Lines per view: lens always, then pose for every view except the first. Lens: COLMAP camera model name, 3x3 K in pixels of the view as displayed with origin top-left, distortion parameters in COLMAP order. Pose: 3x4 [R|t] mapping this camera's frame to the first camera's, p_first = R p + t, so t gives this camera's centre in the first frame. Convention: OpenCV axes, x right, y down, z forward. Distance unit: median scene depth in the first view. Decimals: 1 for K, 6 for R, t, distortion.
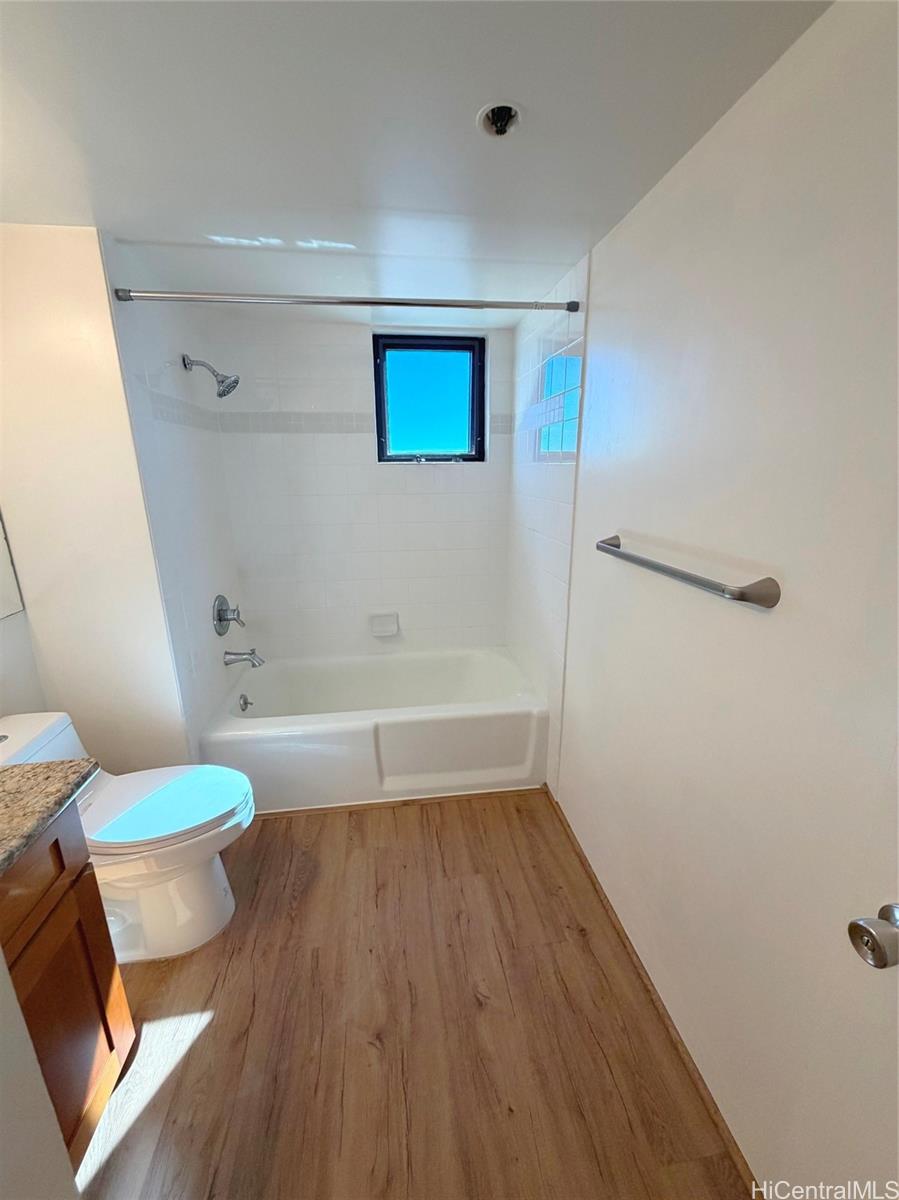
lens RADIAL K [[477.1, 0, 449.3], [0, 477.1, 597.9], [0, 0, 1]] dist [0.000977, 0.000057]
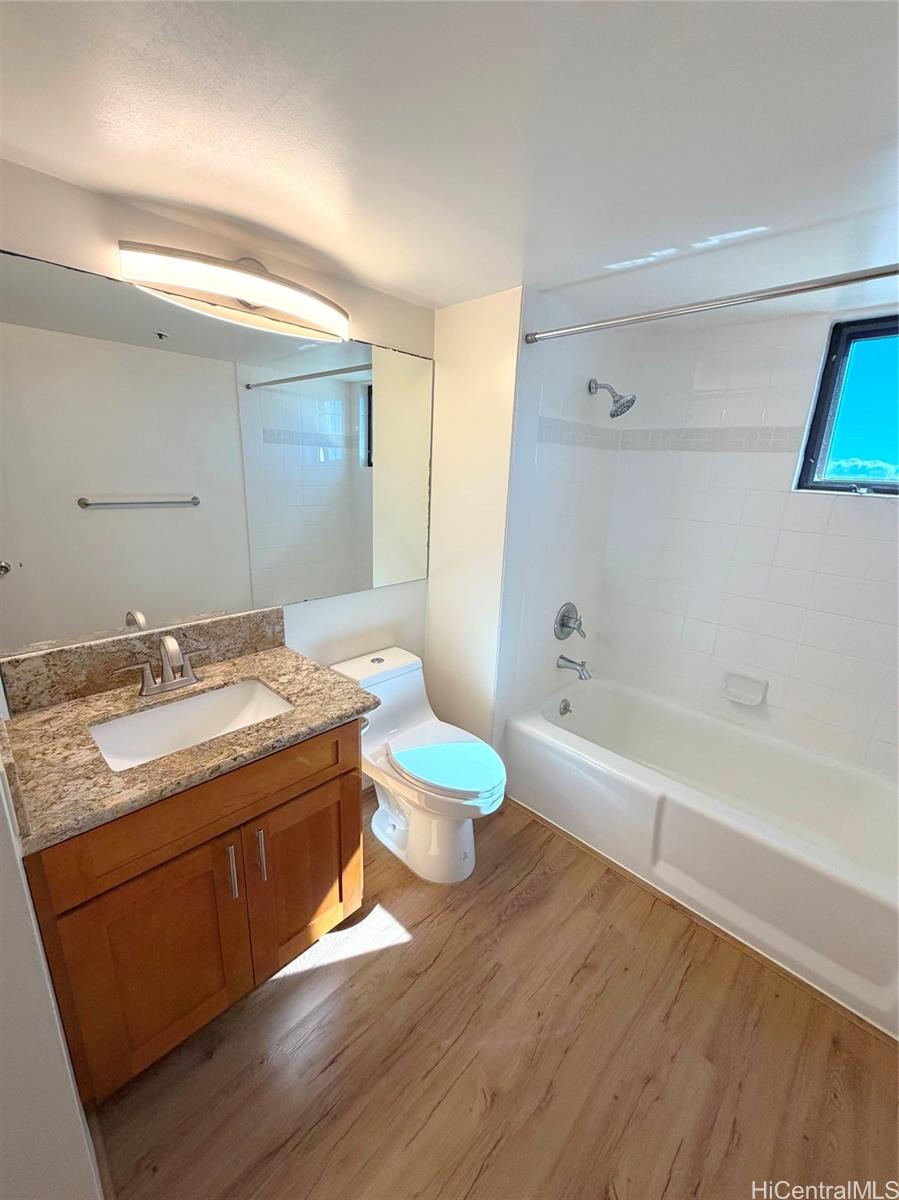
lens RADIAL K [[477.1, 0, 450.4], [0, 477.1, 597.9], [0, 0, 1]] dist [0.000977, 0.000057]
pose [[0.613070, 0.244763, -0.751156, 0.182099], [-0.253715, 0.961431, 0.106207, -0.074568], [0.748180, 0.125467, 0.651525, 0.131537]]
